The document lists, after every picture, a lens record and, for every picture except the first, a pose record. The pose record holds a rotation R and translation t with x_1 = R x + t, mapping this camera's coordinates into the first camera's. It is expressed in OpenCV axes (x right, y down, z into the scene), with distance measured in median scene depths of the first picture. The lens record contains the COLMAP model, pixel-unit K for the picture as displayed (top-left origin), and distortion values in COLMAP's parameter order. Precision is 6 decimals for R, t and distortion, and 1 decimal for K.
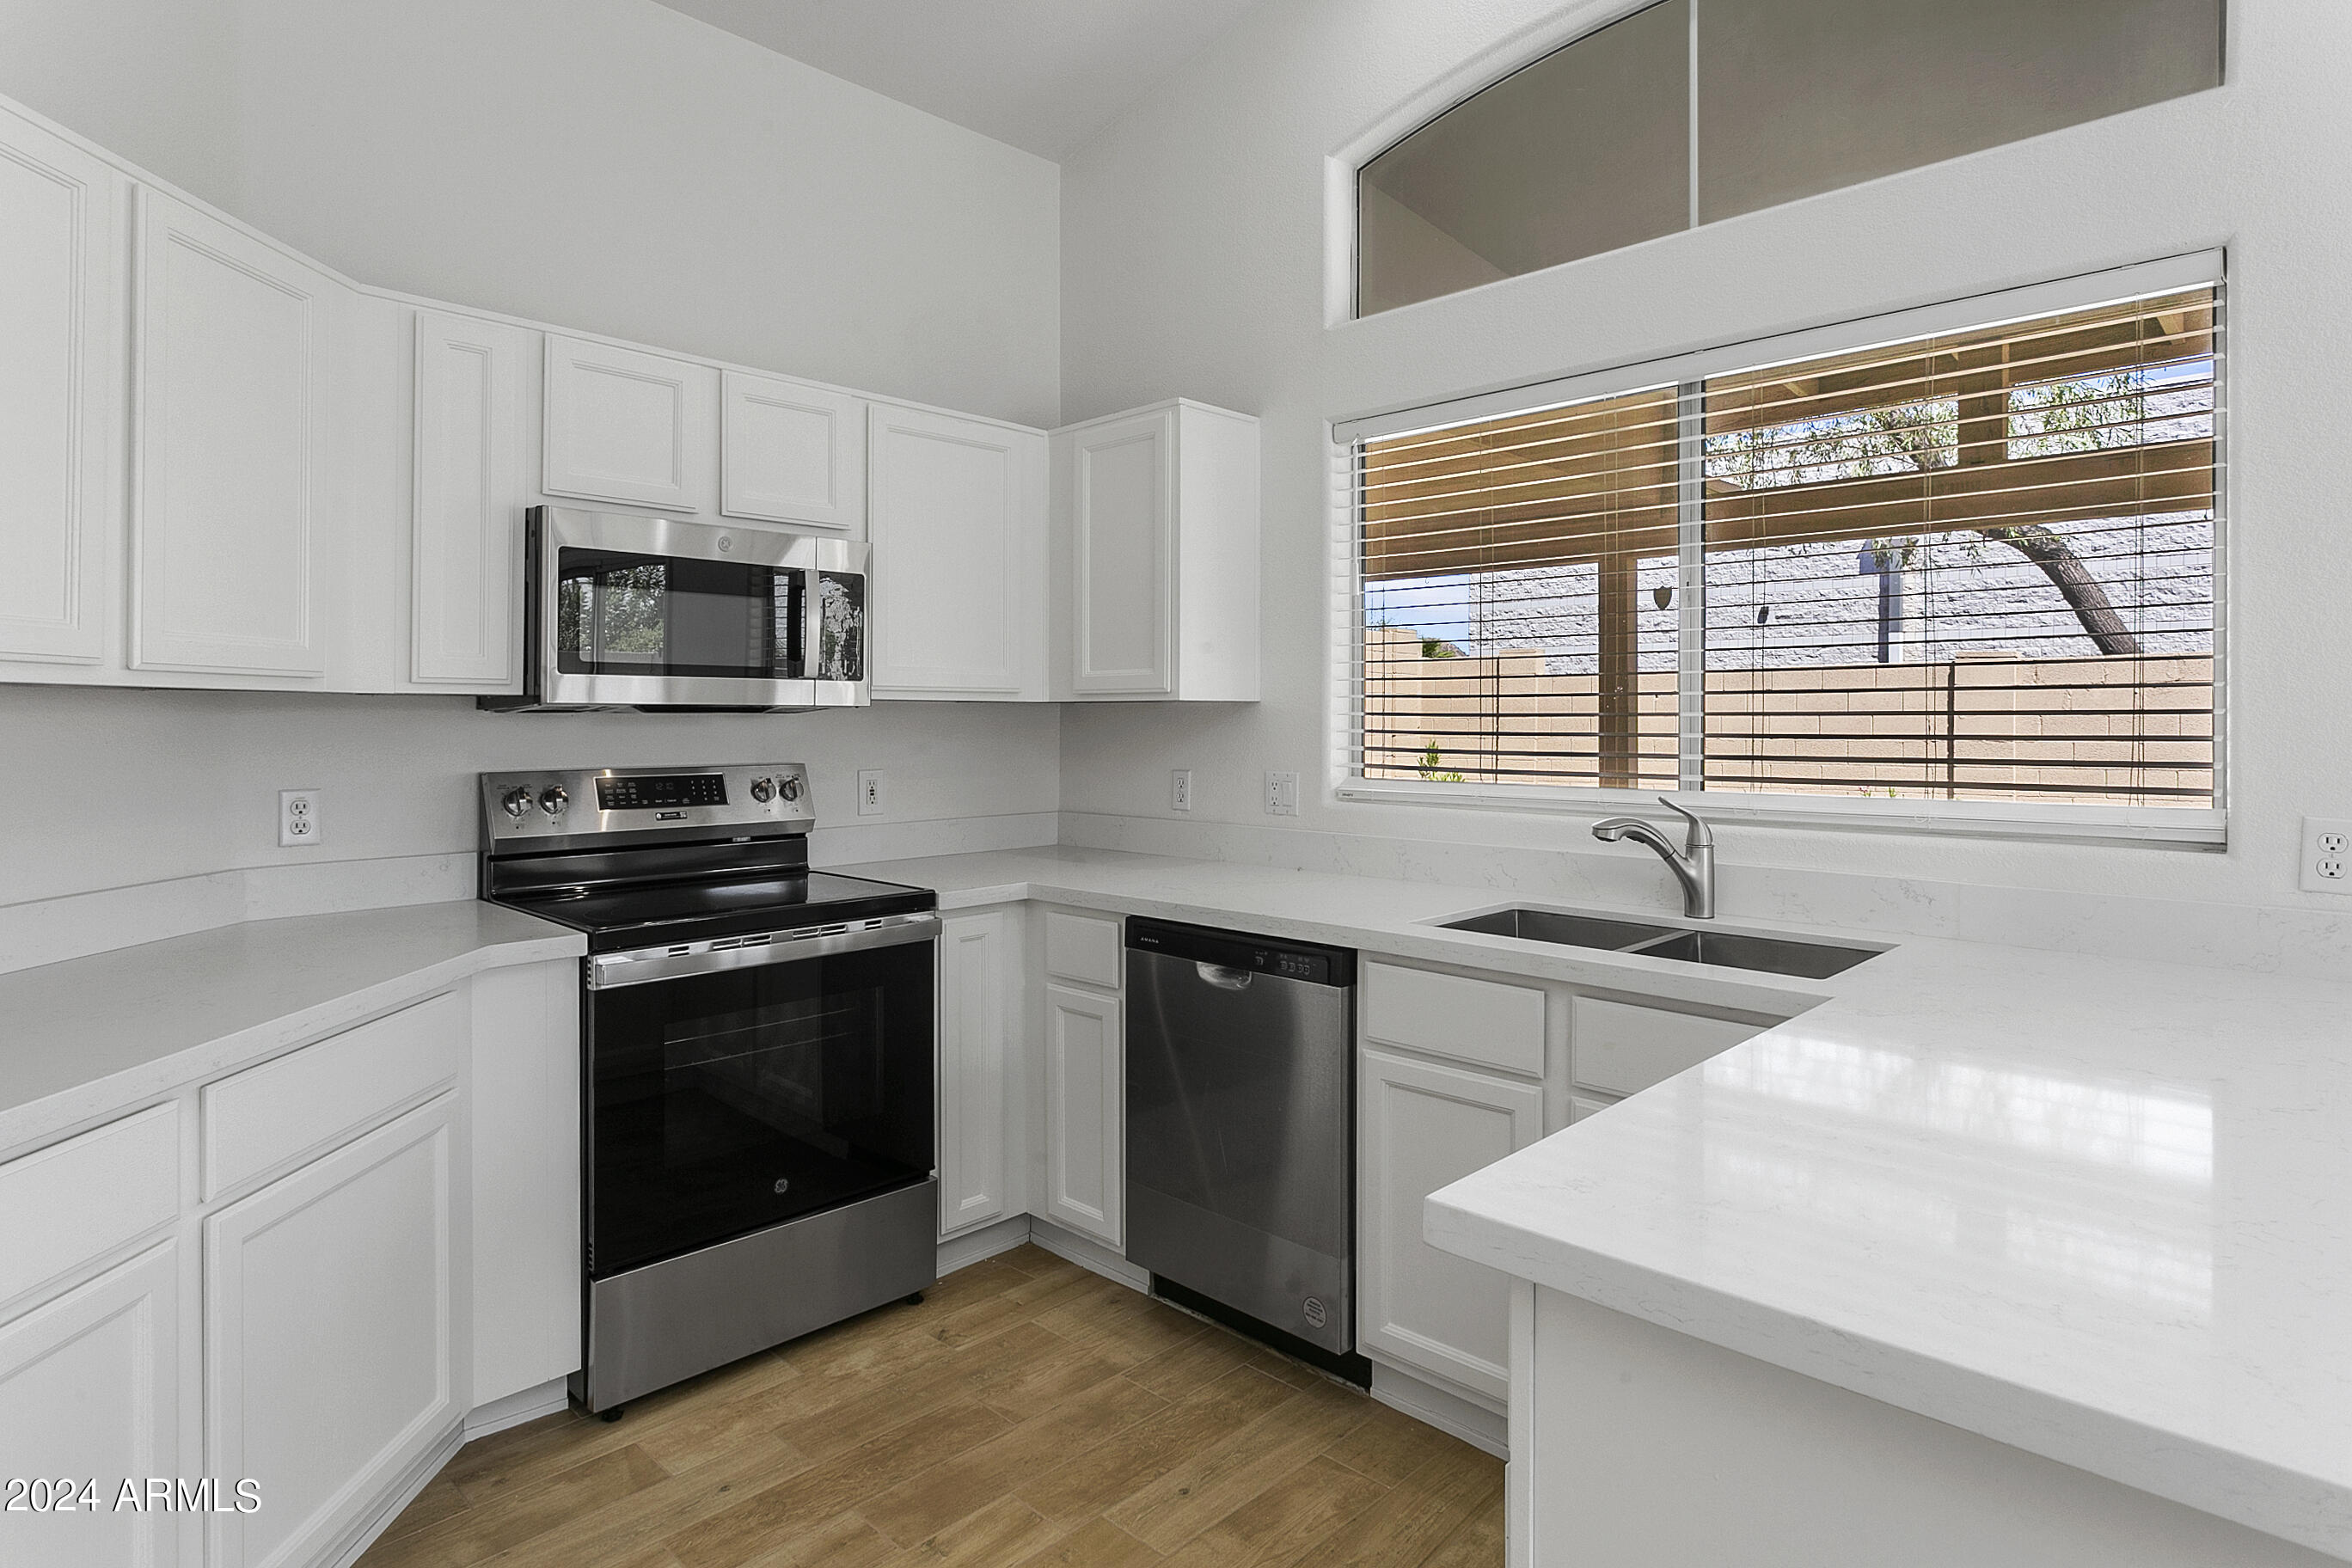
lens RADIAL K [[1263.9, 0, 1173.5], [0, 1263.9, 714.1], [0, 0, 1]] dist [-0.002253, -0.000362]
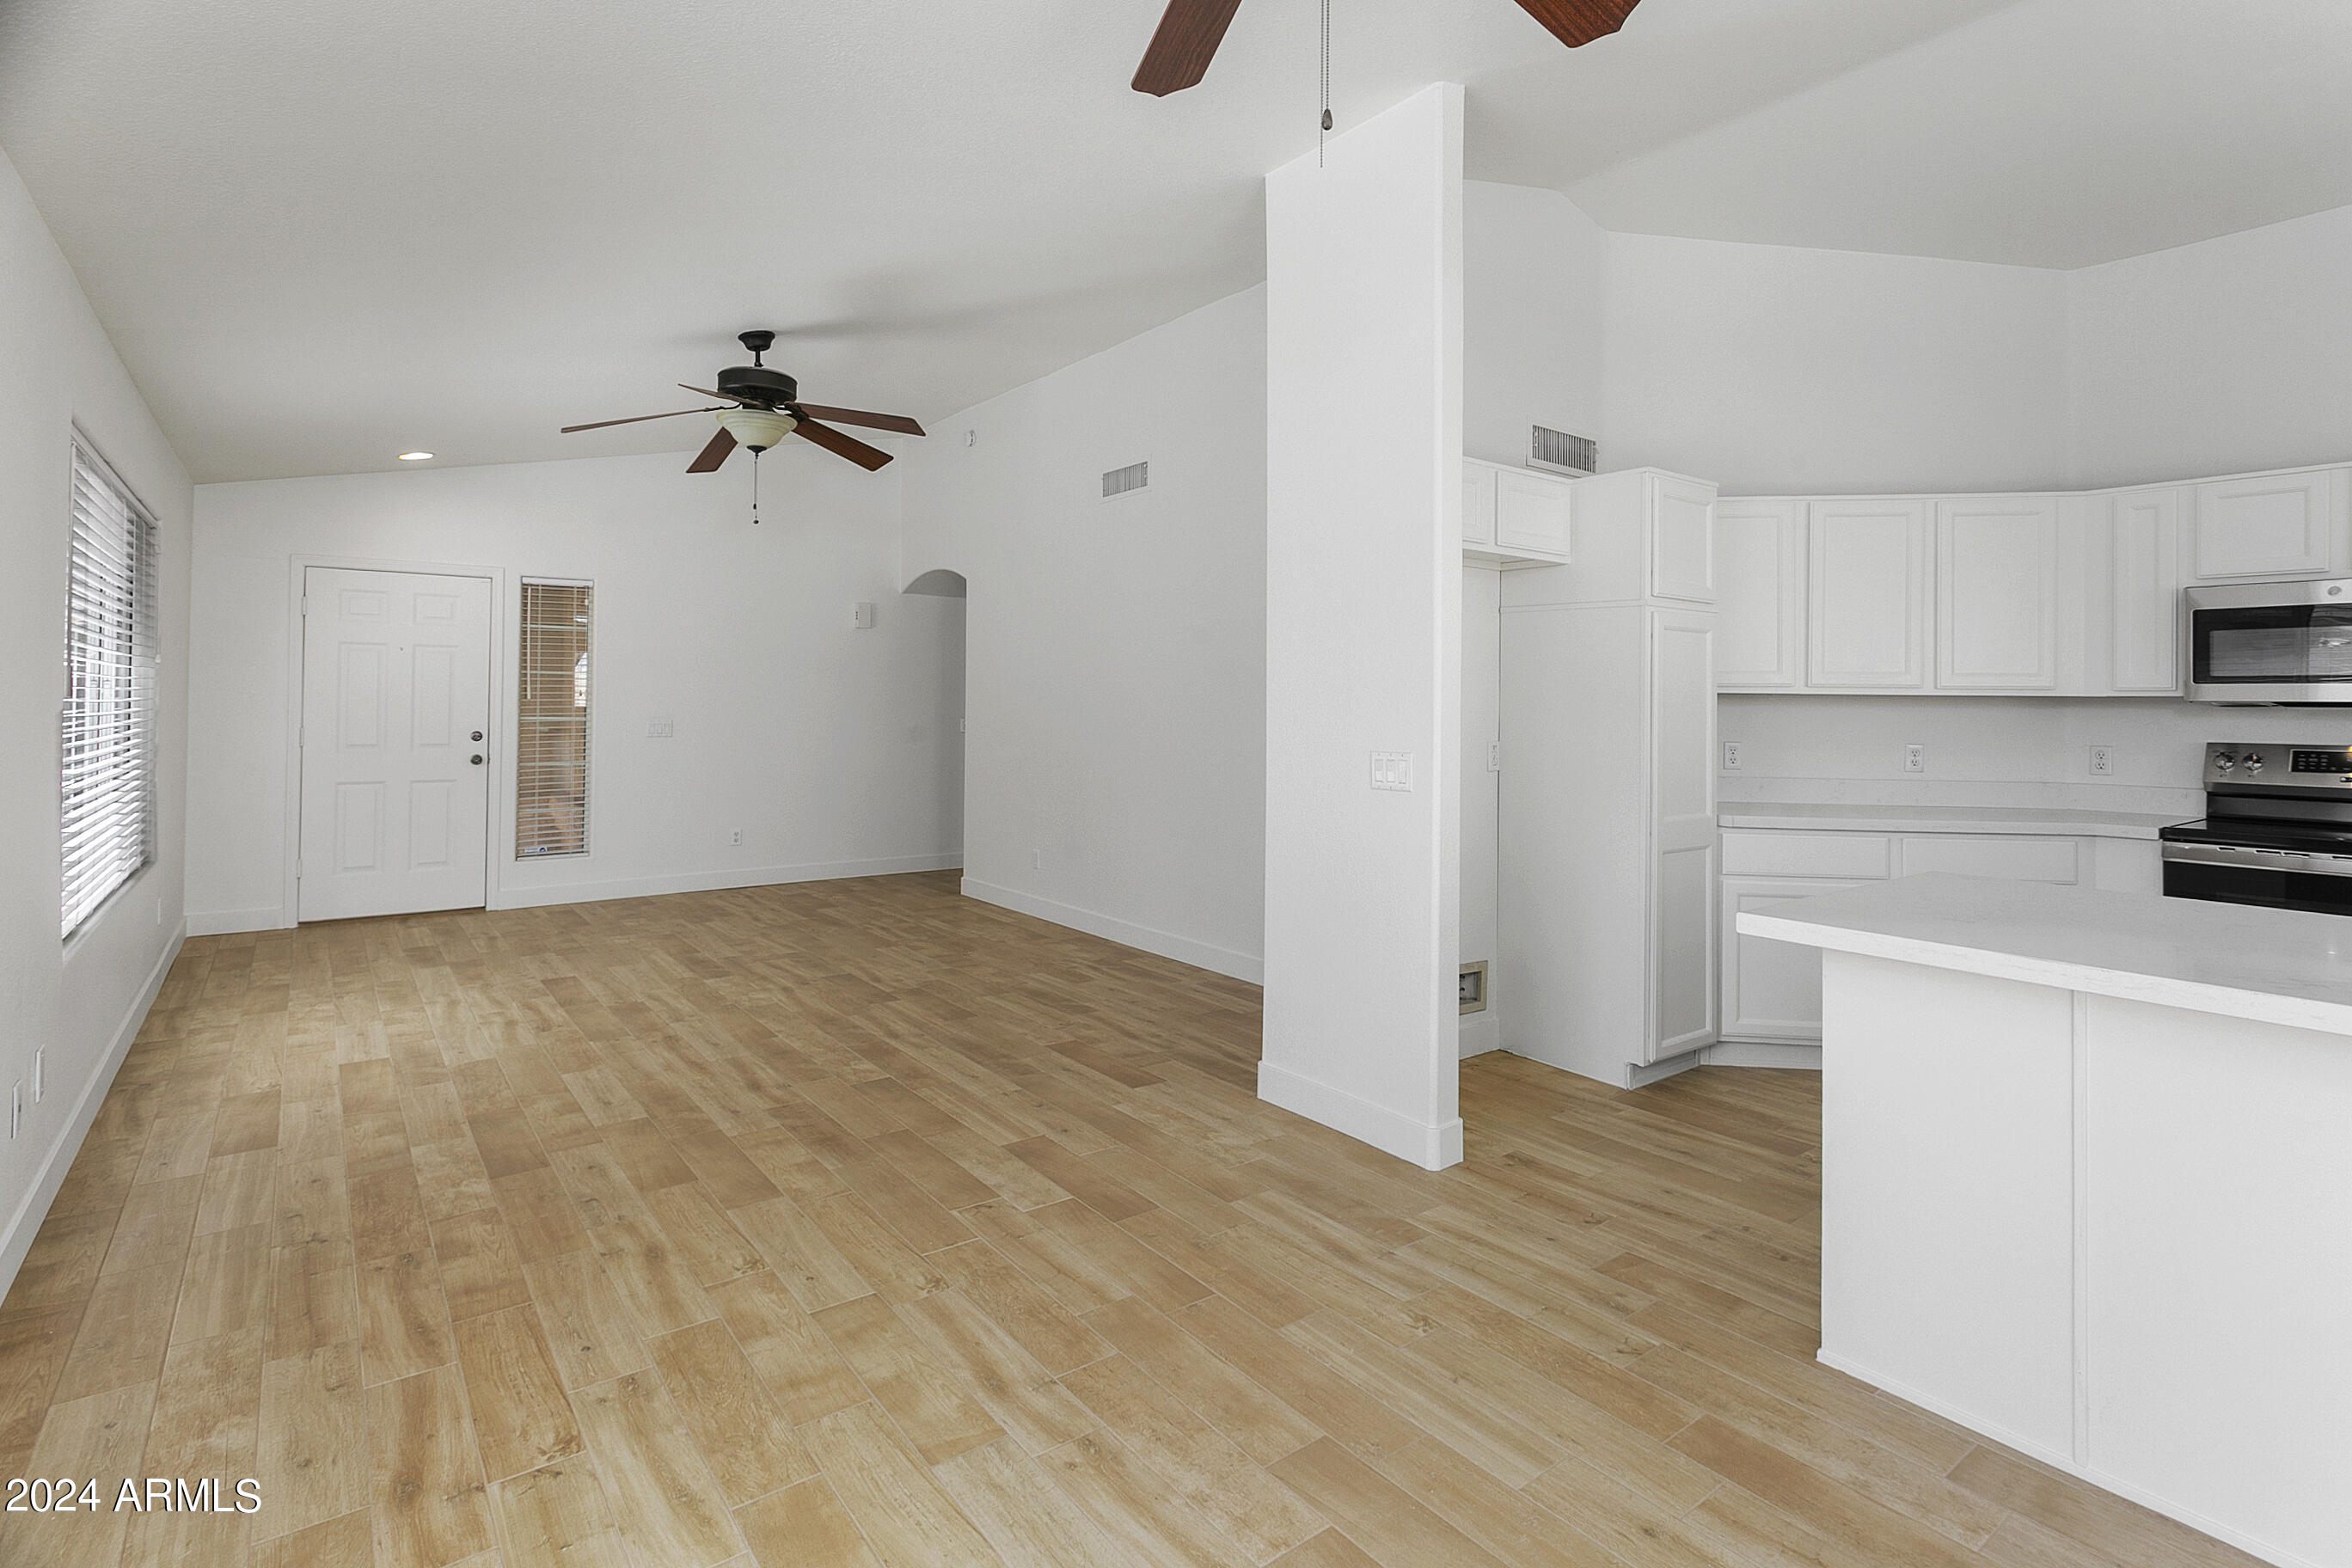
lens RADIAL K [[1155.5, 0, 1181.6], [0, 1155.5, 692.3], [0, 0, 1]] dist [0.002026, 0.001595]
pose [[-0.150951, -0.008901, -0.988501, 1.166588], [-0.005194, 0.999953, -0.008211, 0.000066], [0.988528, 0.003894, -0.150990, -0.115815]]
